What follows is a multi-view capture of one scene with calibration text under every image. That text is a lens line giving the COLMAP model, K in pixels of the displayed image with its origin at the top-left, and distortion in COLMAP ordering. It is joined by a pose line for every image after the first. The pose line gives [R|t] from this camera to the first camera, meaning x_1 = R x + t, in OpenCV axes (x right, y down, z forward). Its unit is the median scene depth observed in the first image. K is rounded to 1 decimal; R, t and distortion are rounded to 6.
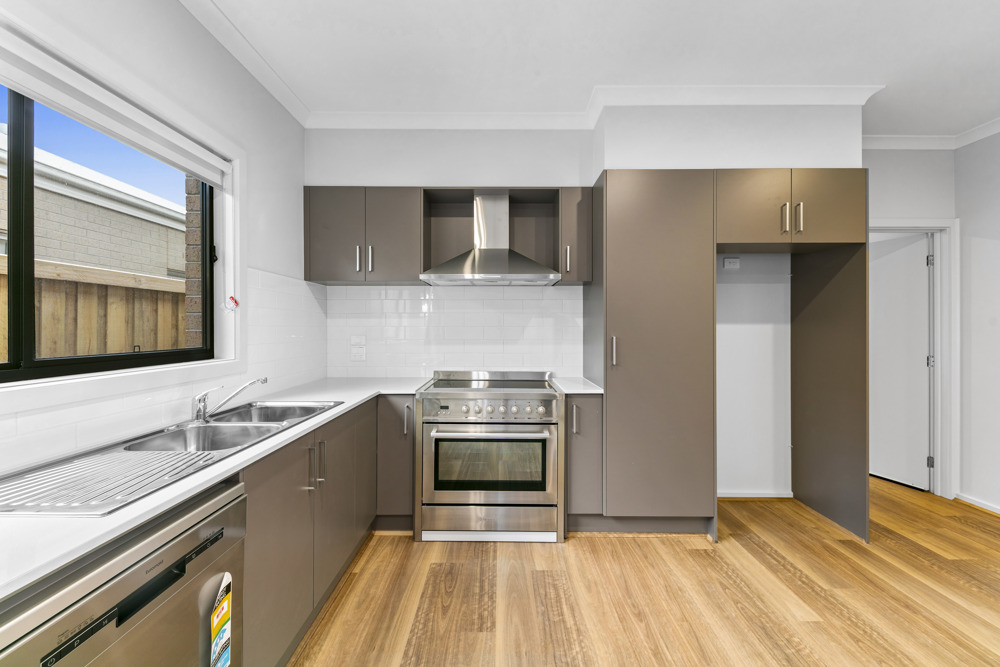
lens RADIAL K [[379.2, 0, 504.6], [0, 379.2, 329.8], [0, 0, 1]] dist [0.016349, 0.000178]
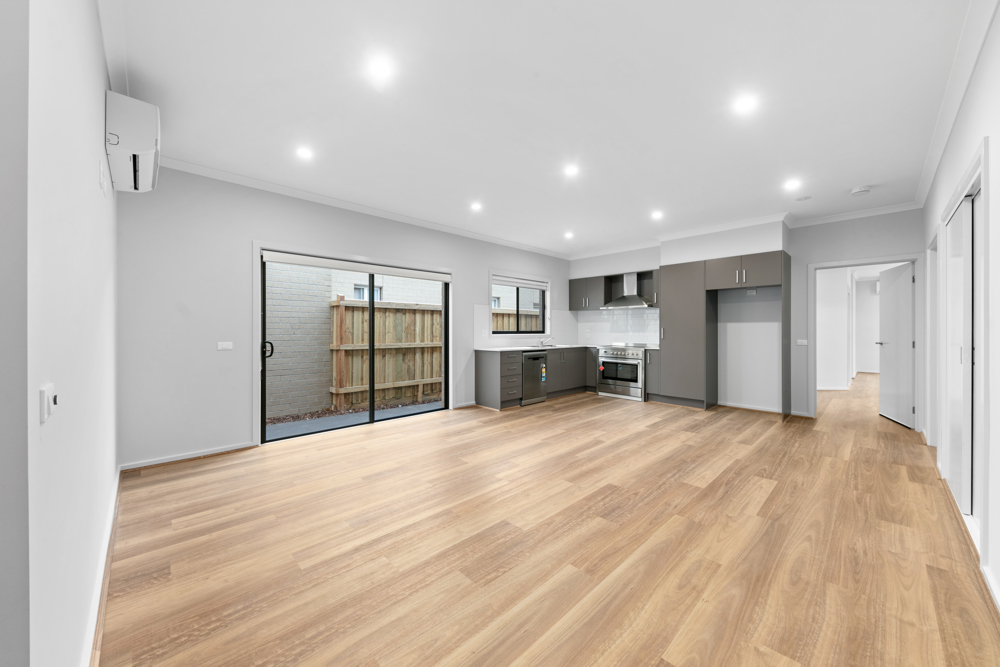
lens RADIAL K [[367.2, 0, 502.8], [0, 367.2, 328.3], [0, 0, 1]] dist [0.007241, -0.000794]
pose [[0.704475, -0.002262, -0.709725, 1.345429], [-0.005228, 0.999951, -0.008376, 0.046816], [0.709709, 0.009611, 0.704429, -1.633079]]
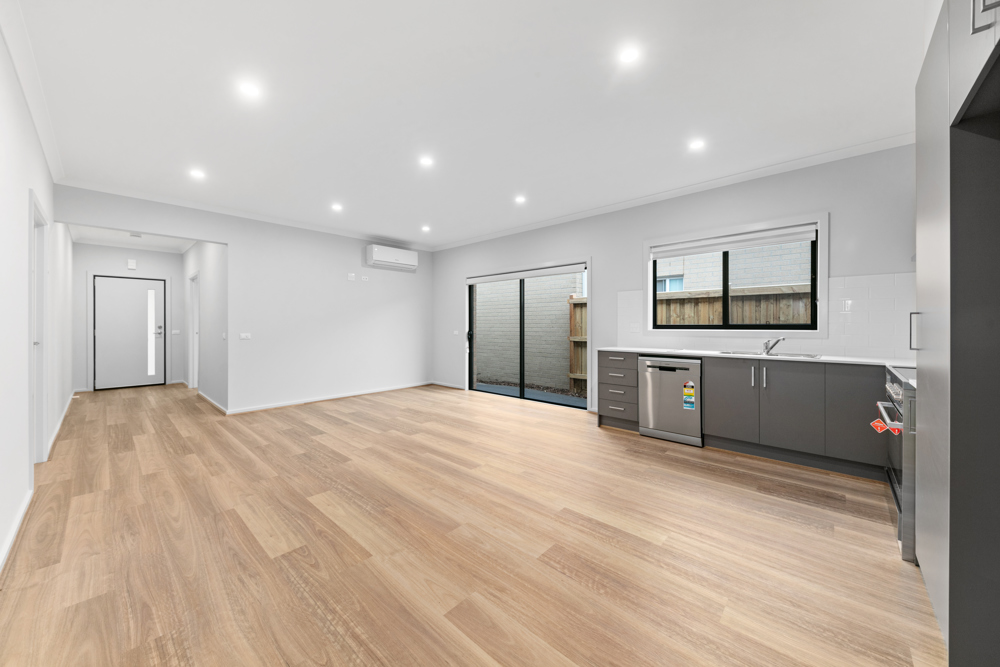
lens RADIAL K [[367.2, 0, 501.6], [0, 367.2, 333.7], [0, 0, 1]] dist [0.007241, -0.000794]
pose [[-0.674883, 0.020410, -0.737642, 1.358583], [-0.000902, 0.999594, 0.028483, 0.036171], [0.737924, 0.019888, -0.674591, 0.894769]]
